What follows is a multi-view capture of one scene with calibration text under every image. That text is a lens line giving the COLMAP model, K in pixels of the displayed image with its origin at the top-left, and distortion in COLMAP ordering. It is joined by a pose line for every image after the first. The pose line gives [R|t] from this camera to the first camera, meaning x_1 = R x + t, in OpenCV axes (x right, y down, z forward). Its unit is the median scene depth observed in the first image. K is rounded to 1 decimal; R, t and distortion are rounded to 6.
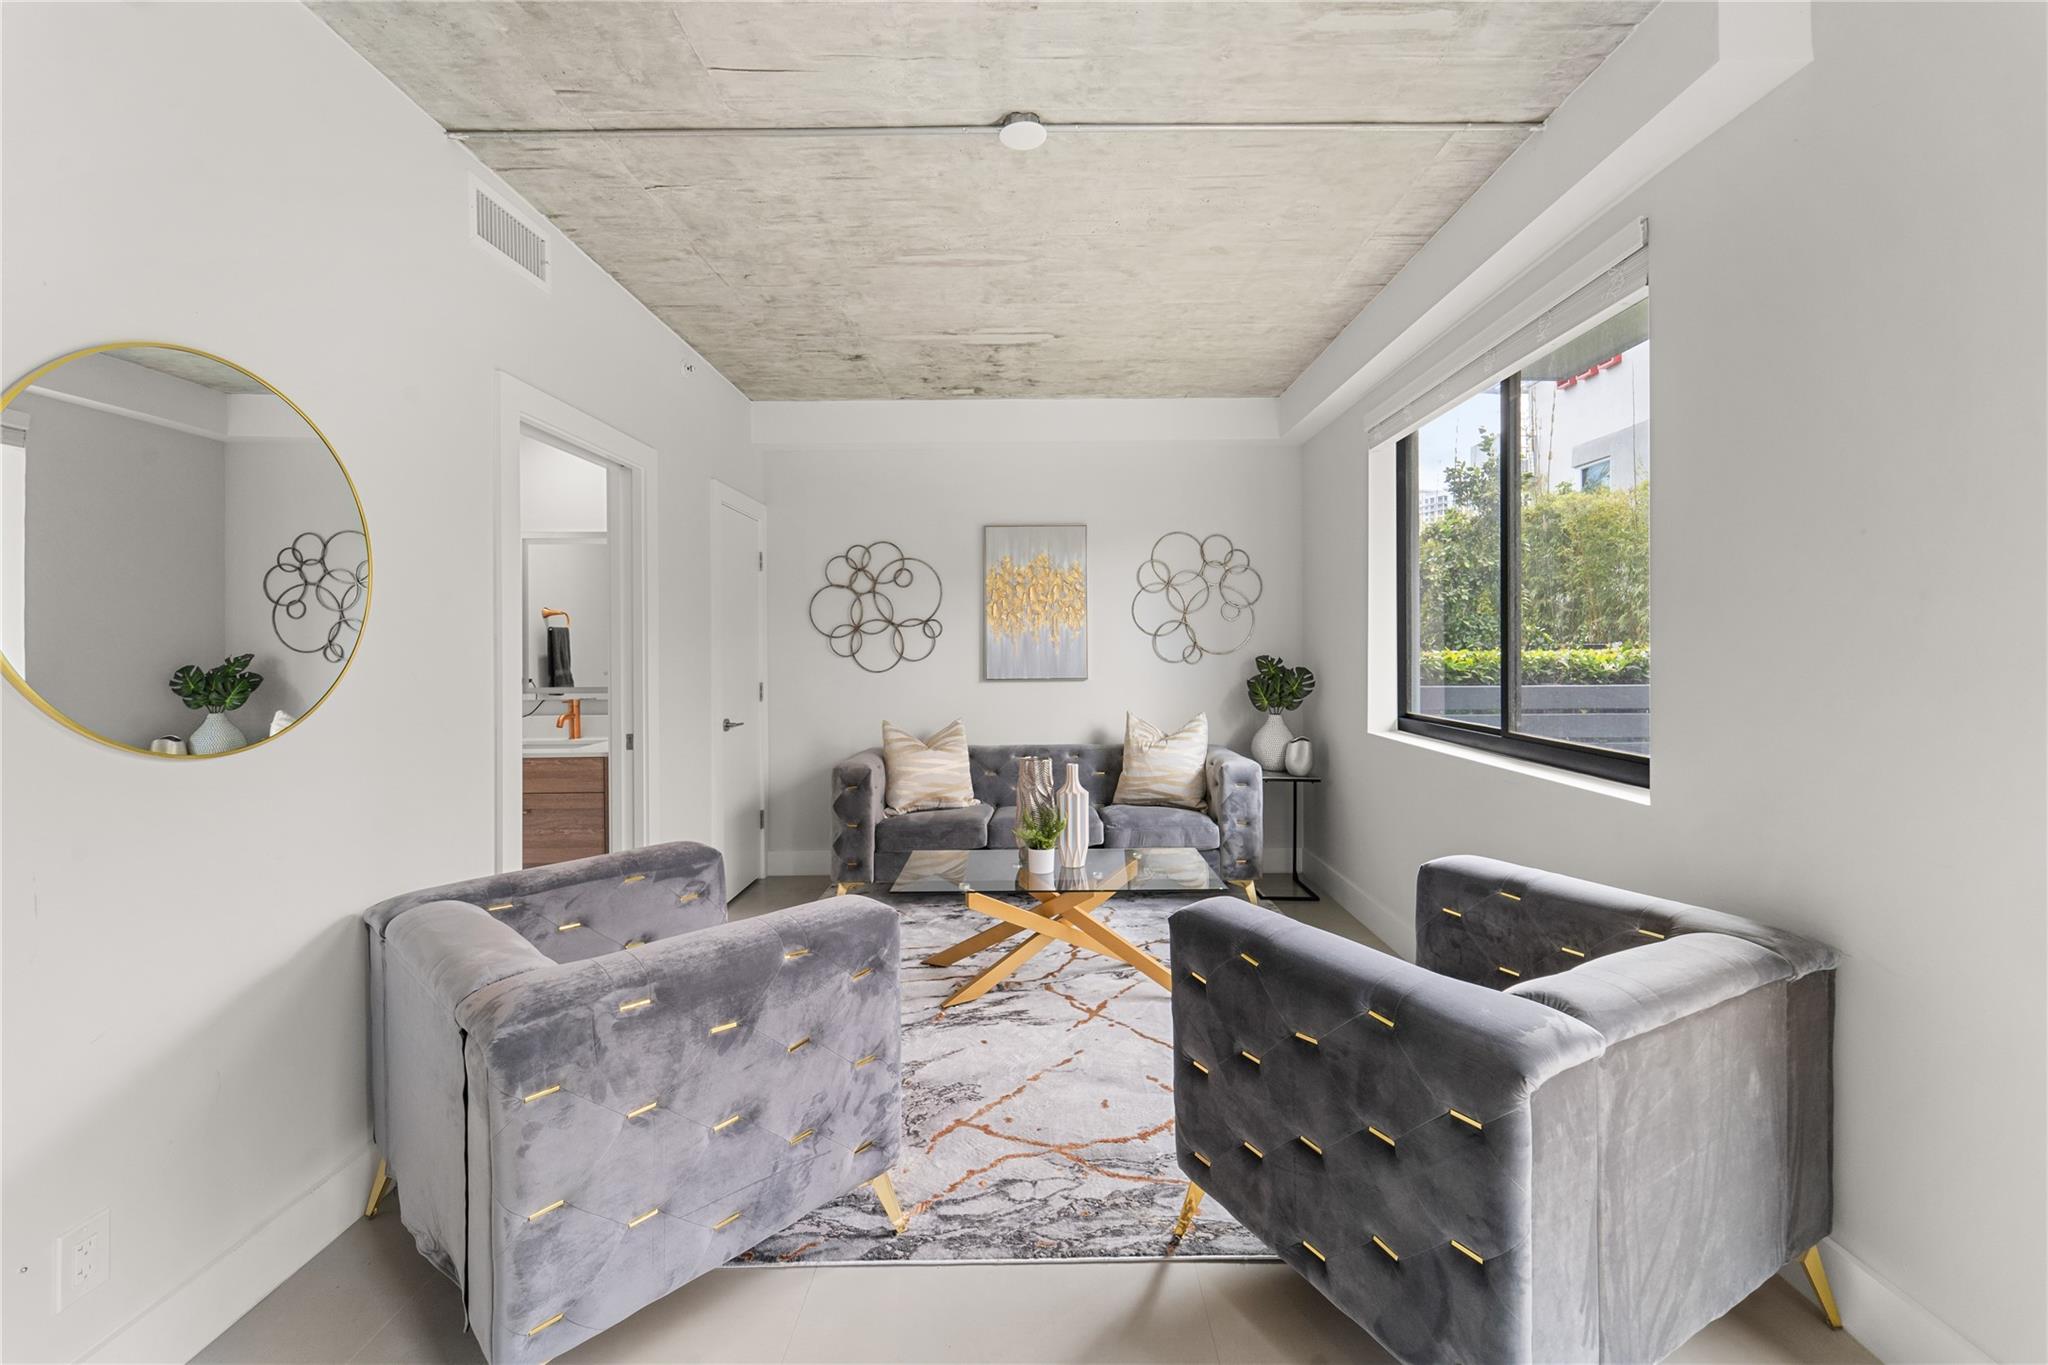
lens RADIAL K [[825.3, 0, 1030.2], [0, 825.3, 653.0], [0, 0, 1]] dist [0.002402, 0.000155]
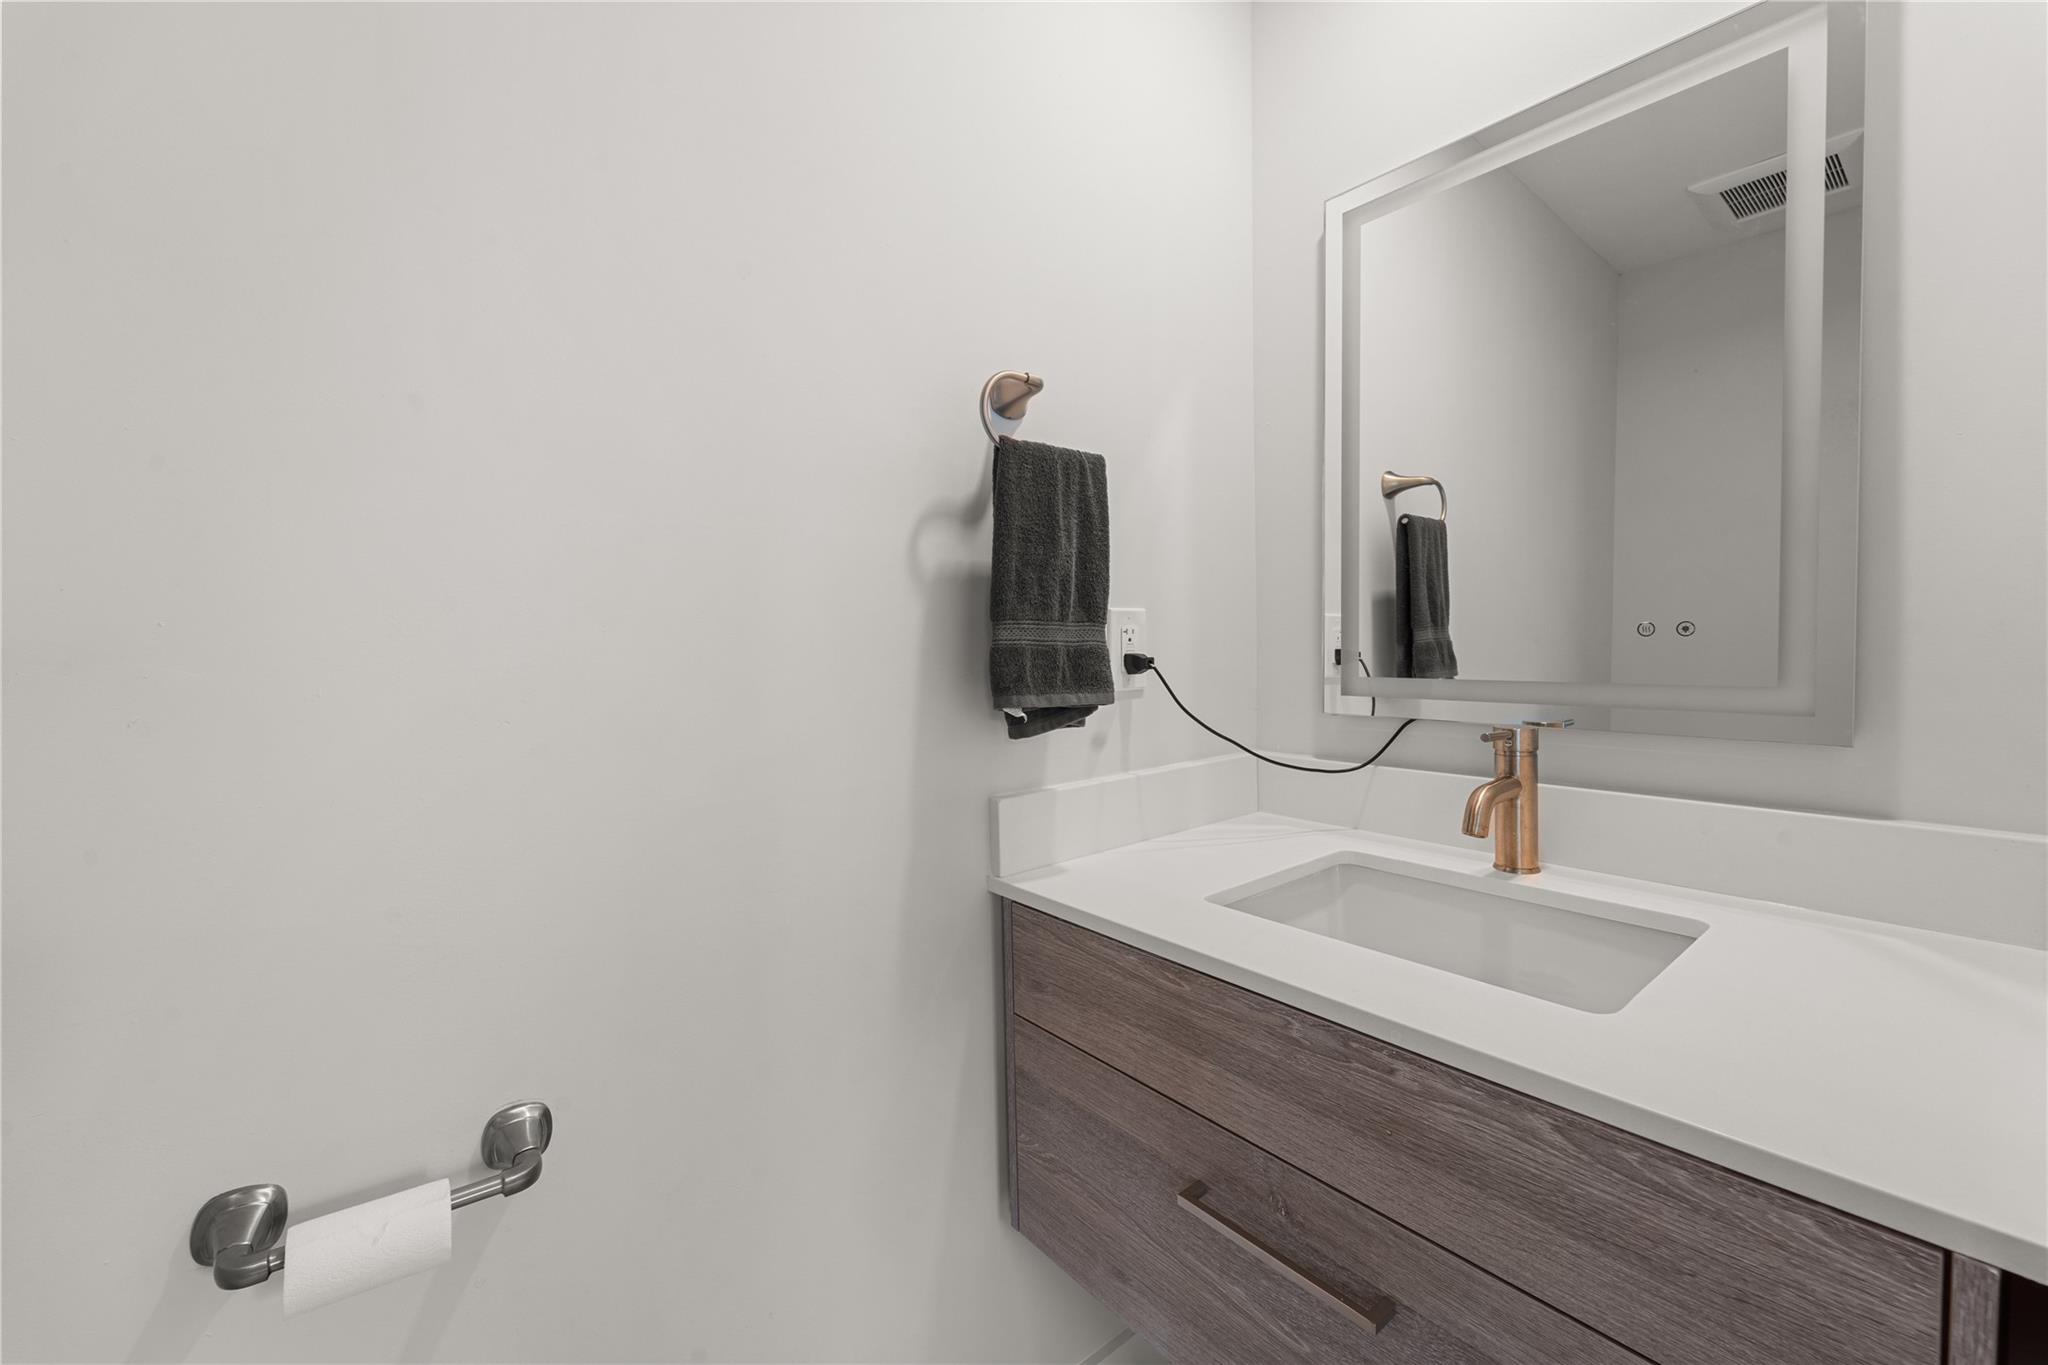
lens RADIAL K [[825.3, 0, 1030.2], [0, 825.3, 653.0], [0, 0, 1]] dist [0.002402, 0.000155]
pose [[0.630808, 0.018674, -0.775715, -0.411403], [0.010704, 0.999406, 0.032764, 0.017192], [0.775865, -0.028971, 0.630233, 0.654808]]
